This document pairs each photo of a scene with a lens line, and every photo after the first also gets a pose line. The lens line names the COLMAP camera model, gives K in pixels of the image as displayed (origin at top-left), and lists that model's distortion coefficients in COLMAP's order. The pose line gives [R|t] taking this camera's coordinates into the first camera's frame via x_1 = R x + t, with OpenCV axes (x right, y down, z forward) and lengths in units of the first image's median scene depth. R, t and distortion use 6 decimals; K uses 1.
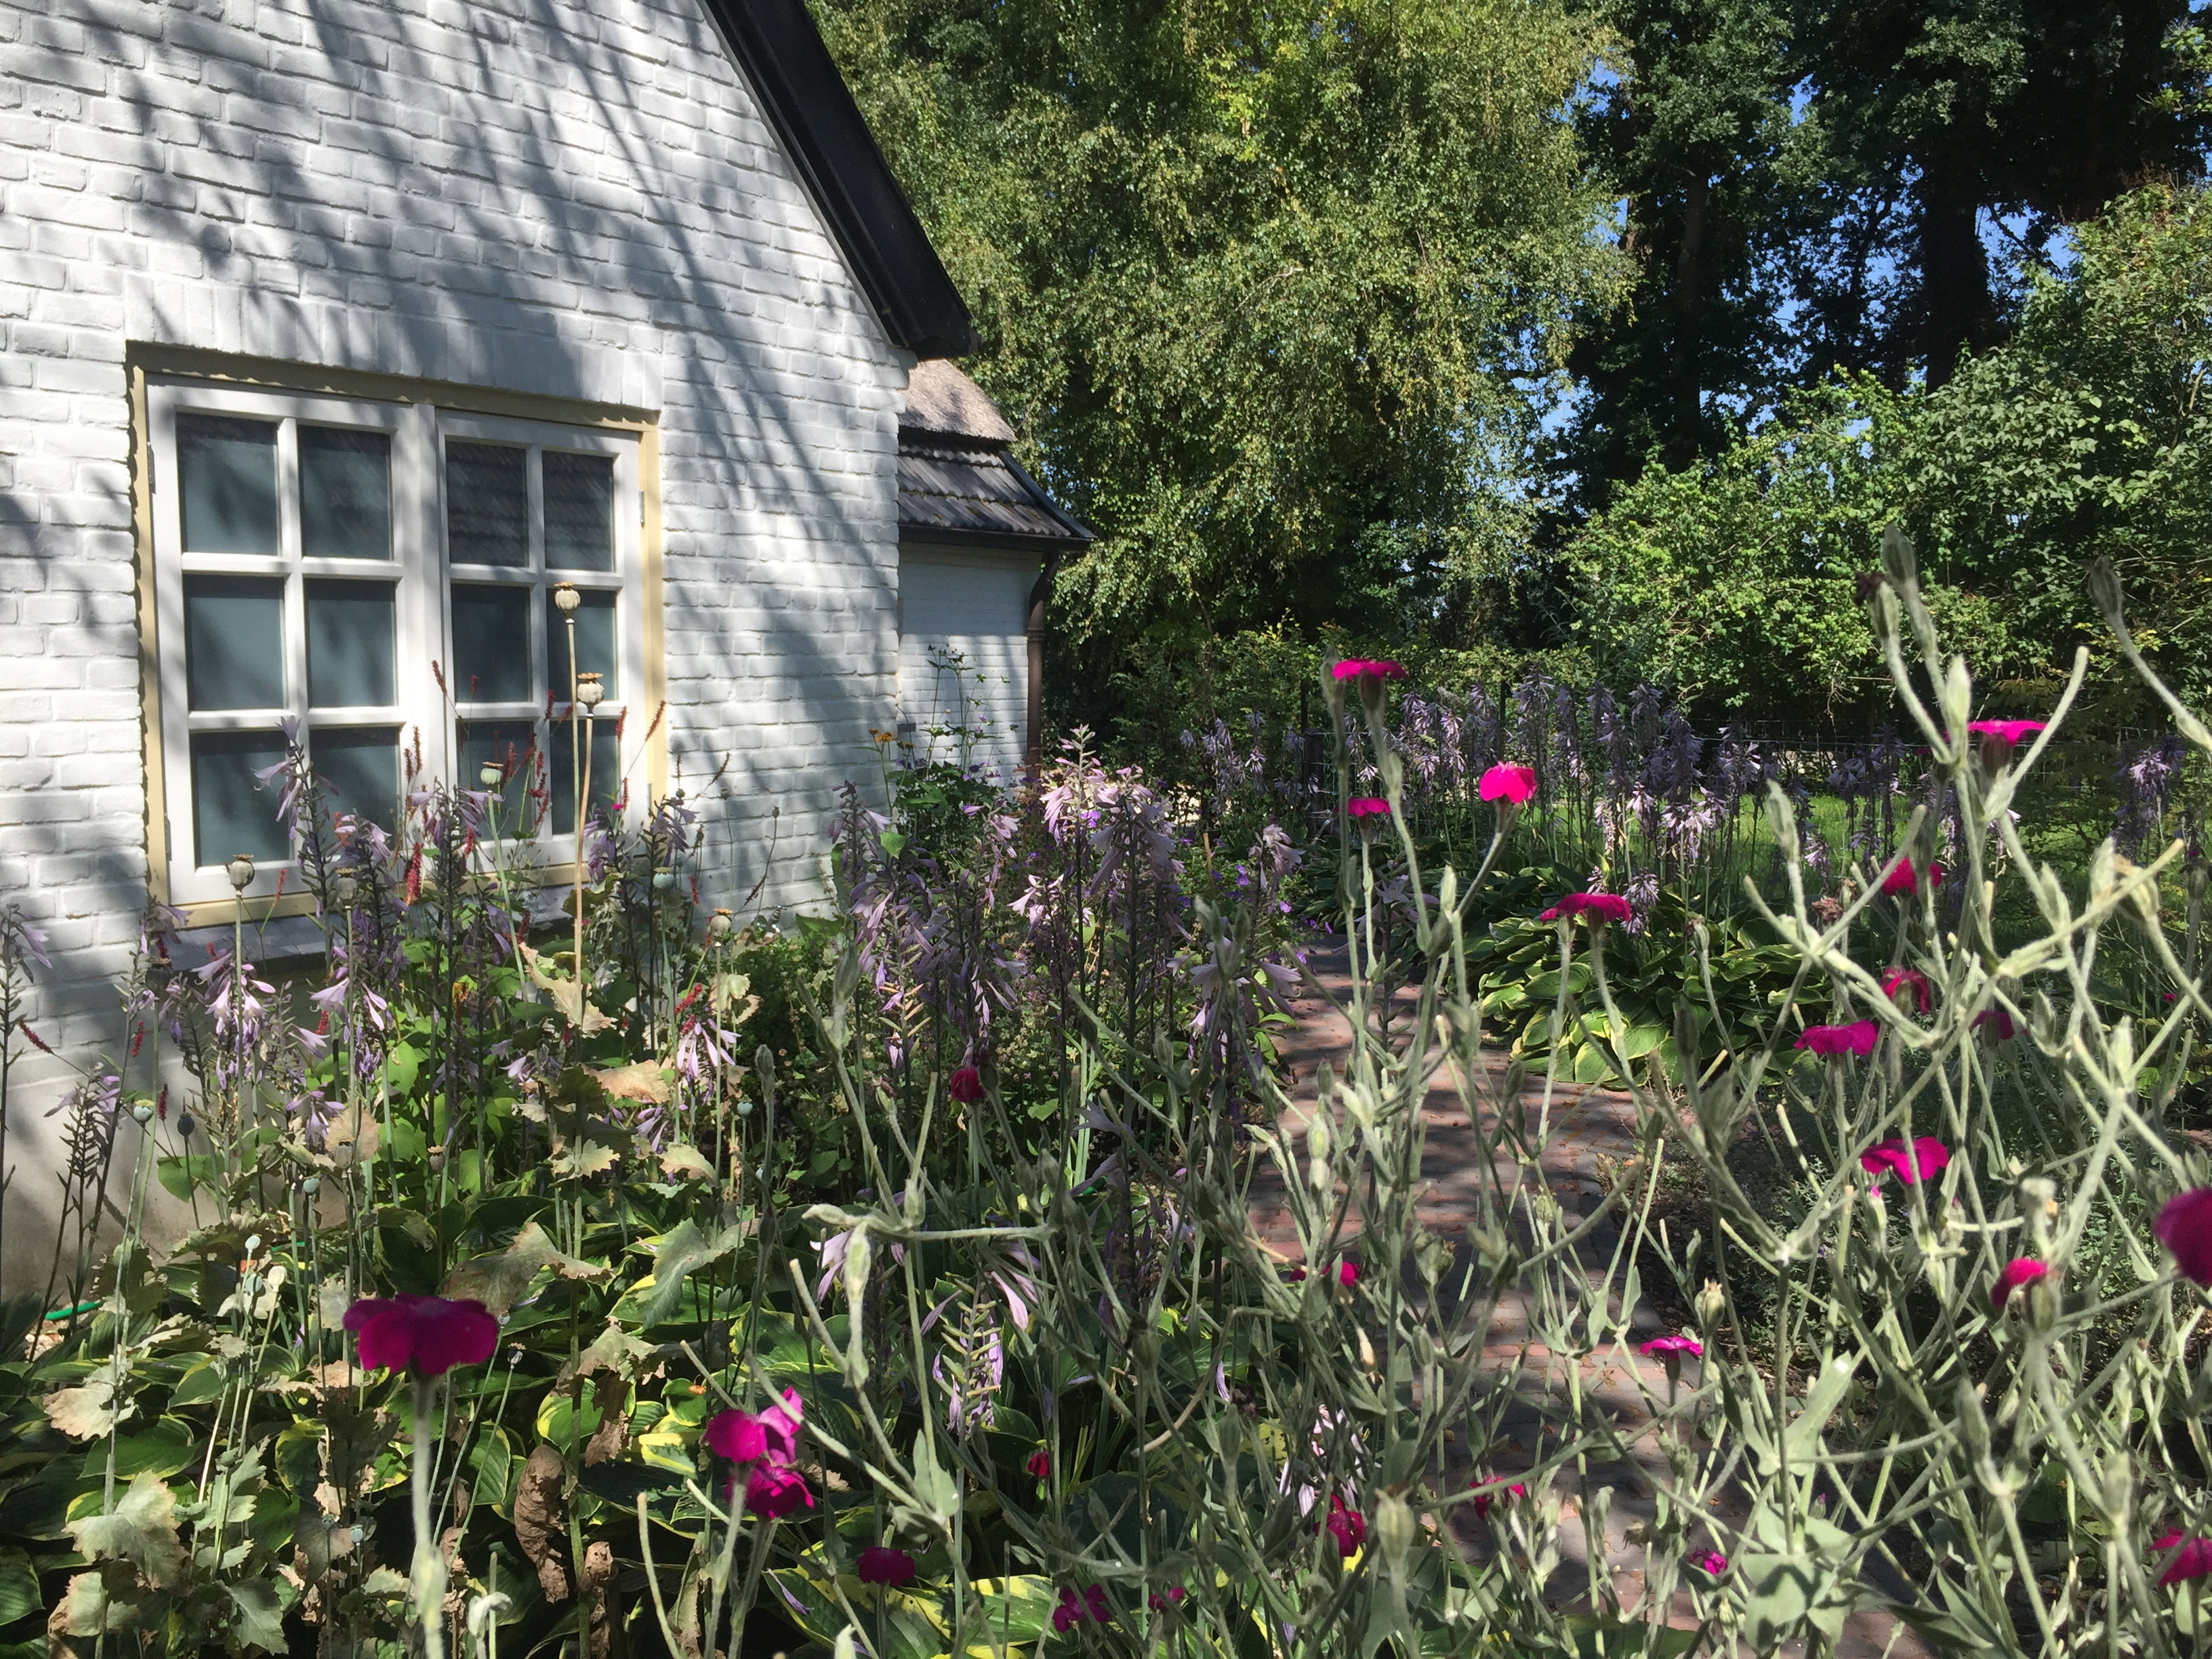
lens RADIAL K [[1871.5, 0, 1104.3], [0, 1871.5, 827.3], [0, 0, 1]] dist [-0.009797, -0.002520]
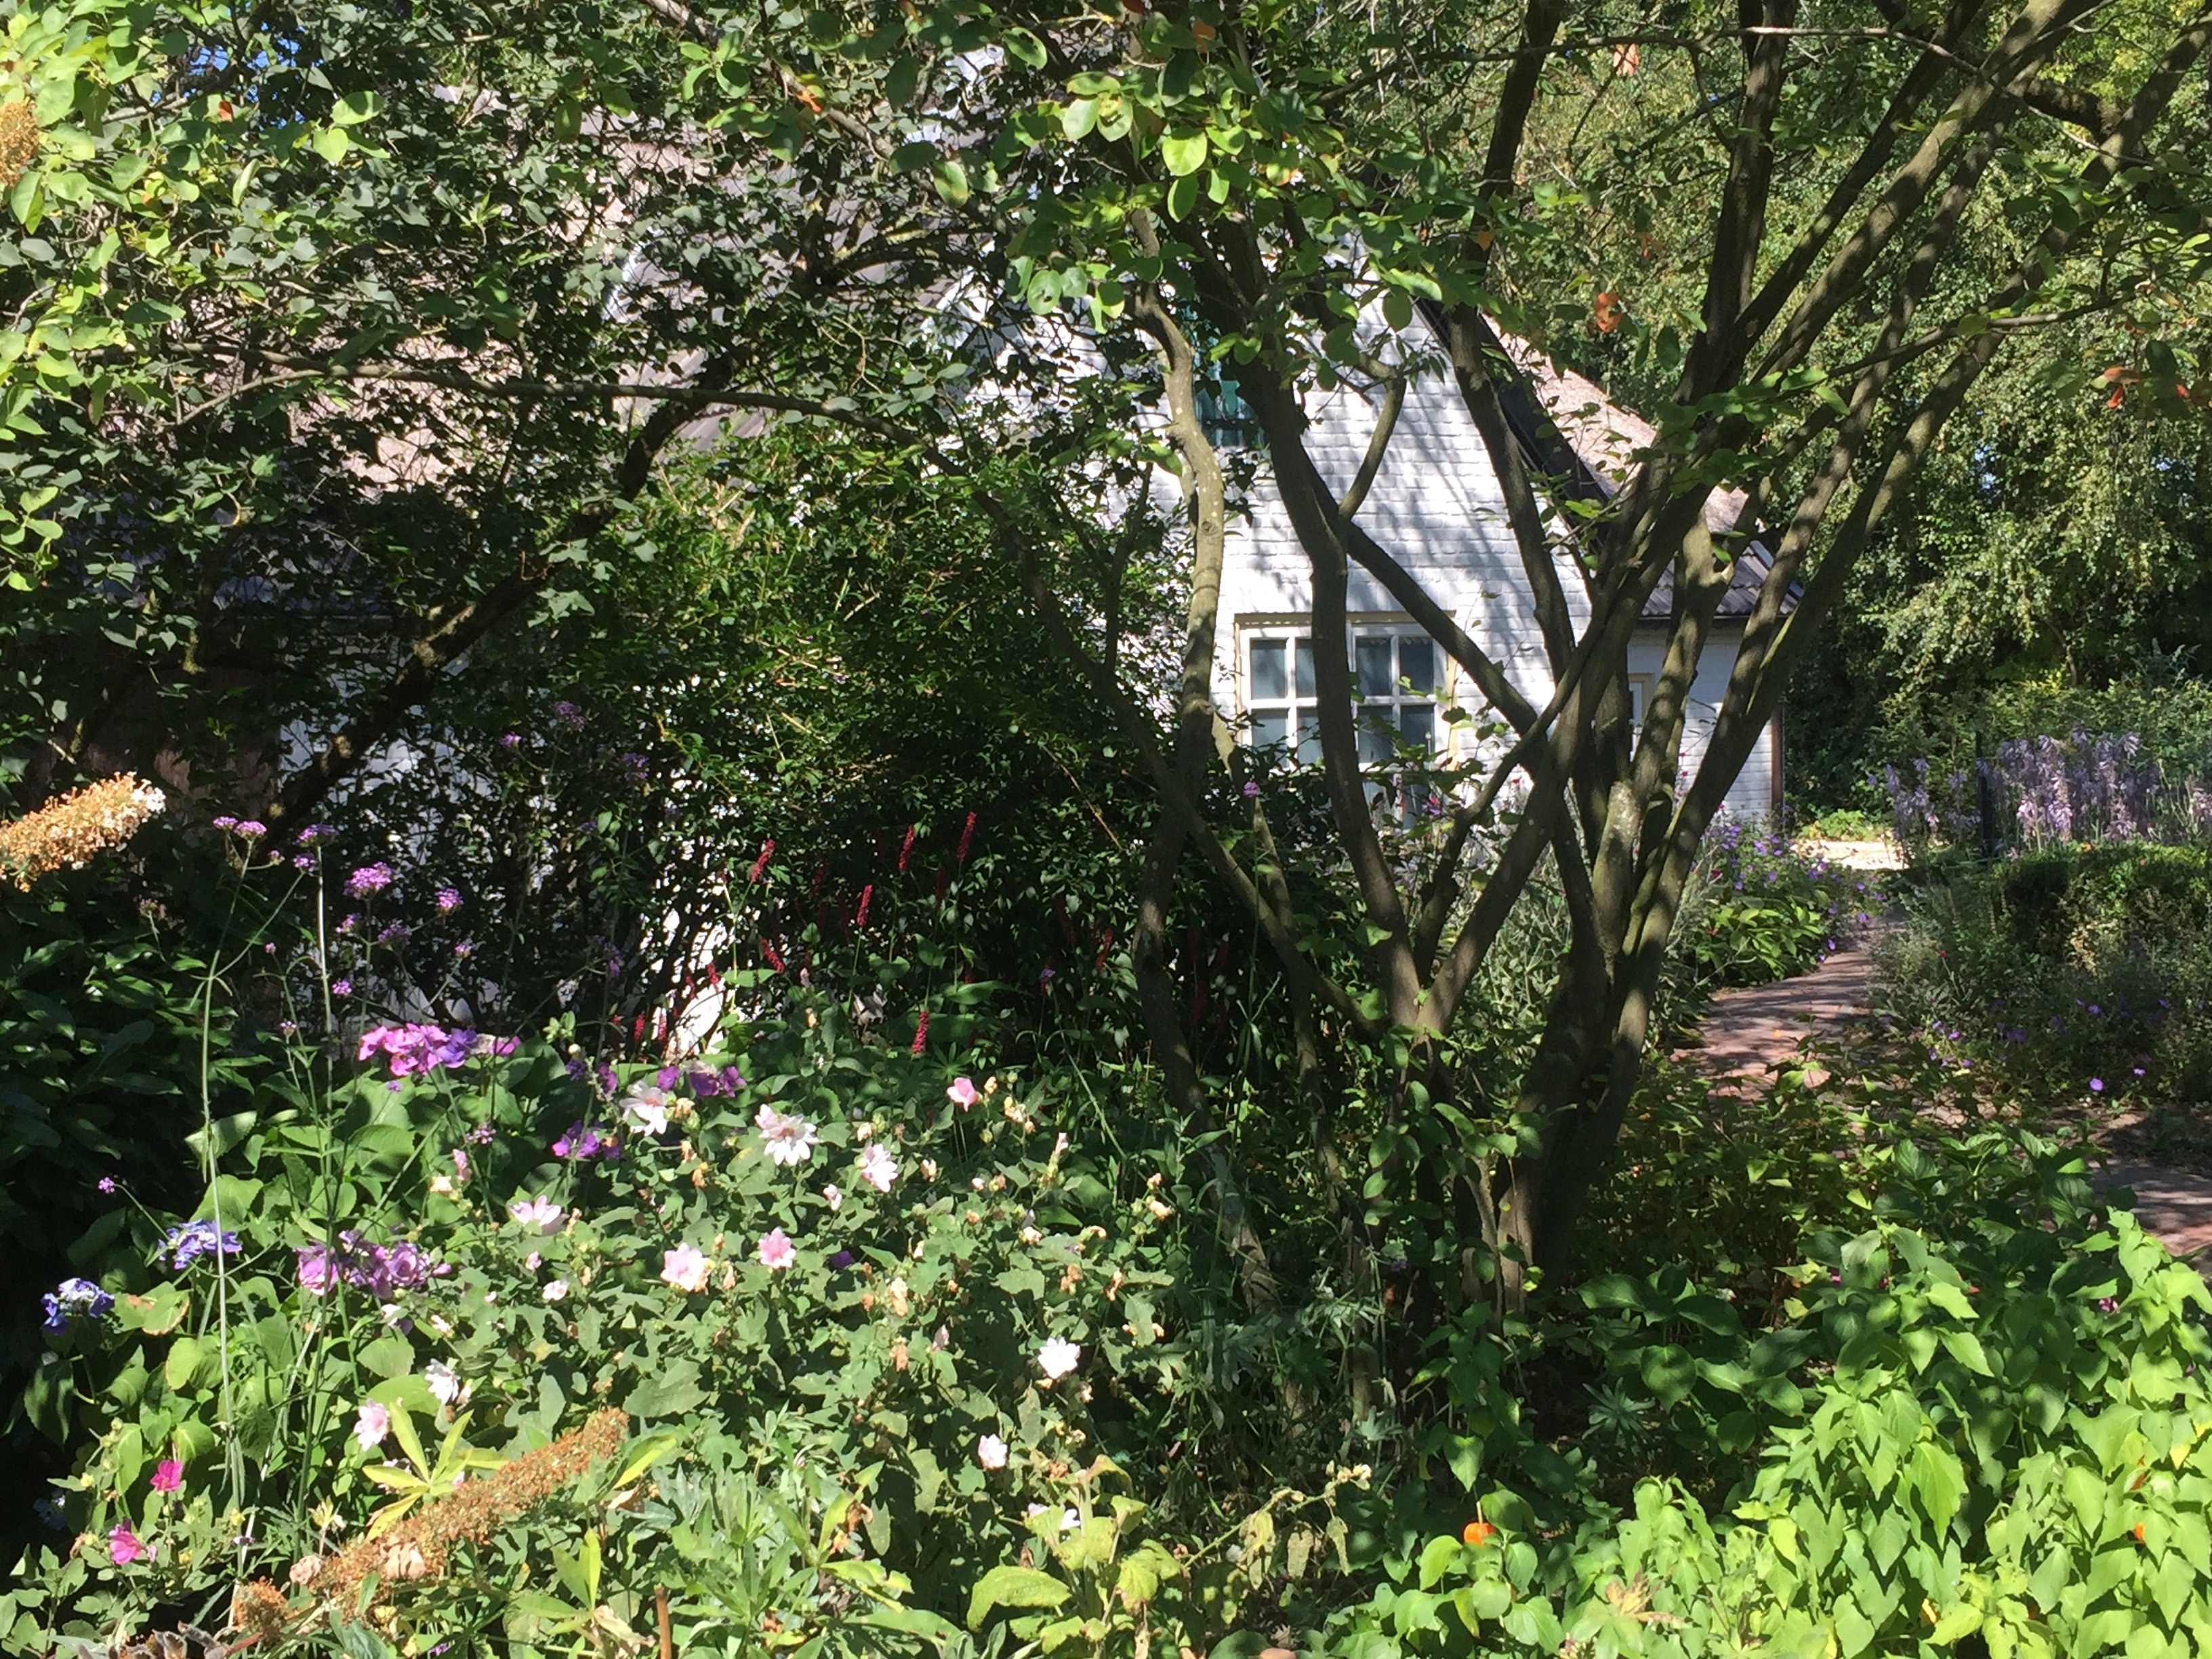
lens RADIAL K [[2770.0, 0, 1105.4], [0, 2770.0, 827.0], [0, 0, 1]] dist [-0.004970, 0.000000]
pose [[0.935533, -0.001125, -0.353238, 0.105372], [-0.012225, 0.999293, -0.035561, 0.024799], [0.353029, 0.037587, 0.934857, -0.453213]]
